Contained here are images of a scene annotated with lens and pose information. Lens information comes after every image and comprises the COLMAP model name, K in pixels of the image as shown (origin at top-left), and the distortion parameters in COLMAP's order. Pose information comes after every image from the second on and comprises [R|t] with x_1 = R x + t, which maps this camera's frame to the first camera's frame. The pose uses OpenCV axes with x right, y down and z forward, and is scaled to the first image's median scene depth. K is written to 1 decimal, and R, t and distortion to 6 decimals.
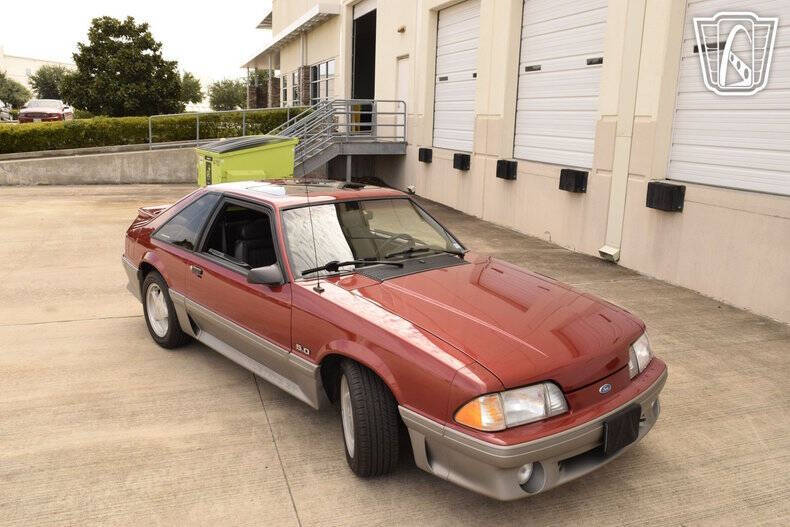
lens RADIAL K [[651.0, 0, 381.4], [0, 651.0, 263.9], [0, 0, 1]] dist [-0.022176, -0.006793]
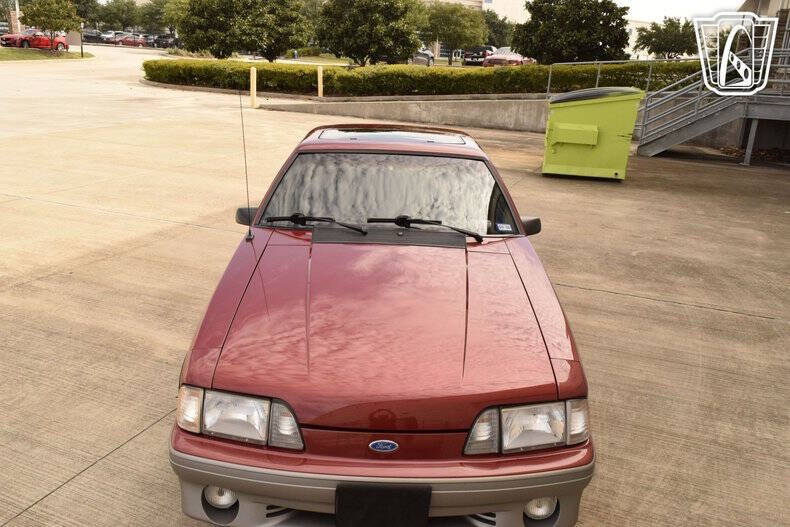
lens RADIAL K [[651.0, 0, 381.4], [0, 651.0, 263.9], [0, 0, 1]] dist [-0.022176, -0.006793]
pose [[0.747557, 0.212524, -0.629279, 0.241871], [-0.167643, 0.977126, 0.130847, -0.030175], [0.642693, 0.007678, 0.766085, 0.149169]]
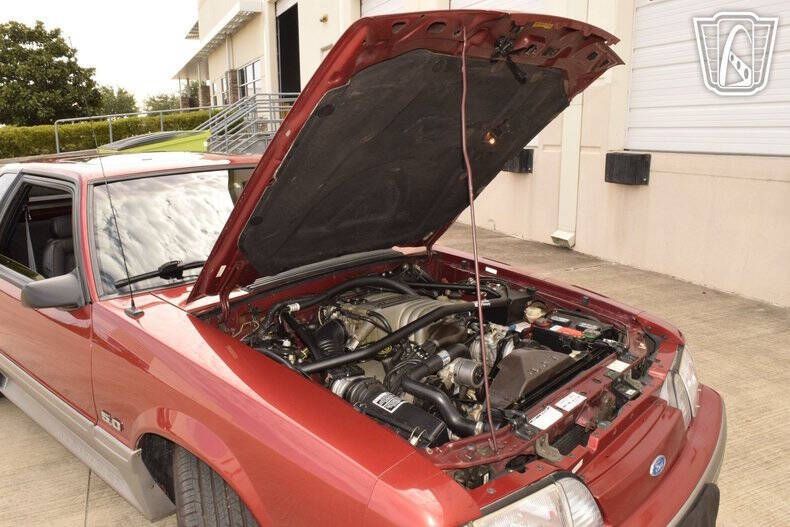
lens RADIAL K [[616.8, 0, 385.7], [0, 616.8, 262.1], [0, 0, 1]] dist [-0.010004, 0.000419]
pose [[0.993917, -0.057939, 0.093657, 0.026901], [0.058493, 0.998283, -0.003178, 0.003673], [-0.093312, 0.008637, 0.995599, 0.167090]]
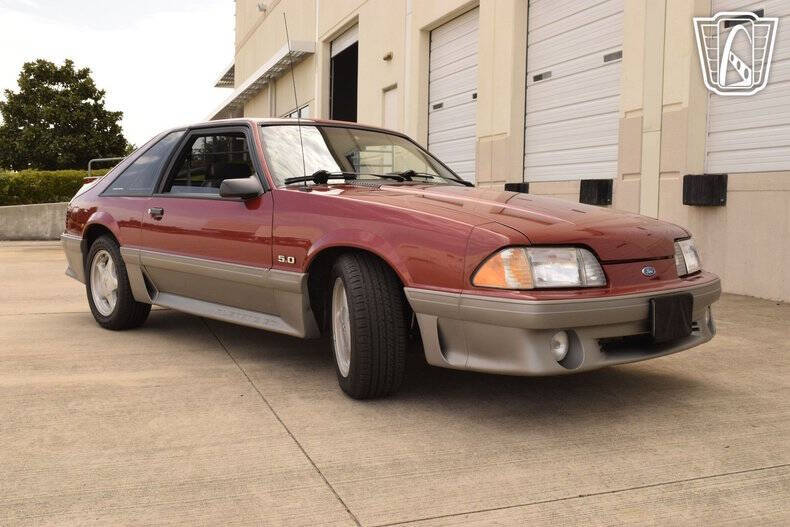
lens RADIAL K [[795.5, 0, 378.0], [0, 795.5, 264.1], [0, 0, 1]] dist [-0.024525, -0.002343]
pose [[0.999766, -0.010276, 0.019034, -0.008518], [0.012917, 0.989447, -0.144321, 0.106503], [-0.017350, 0.144533, 0.989348, -0.004585]]
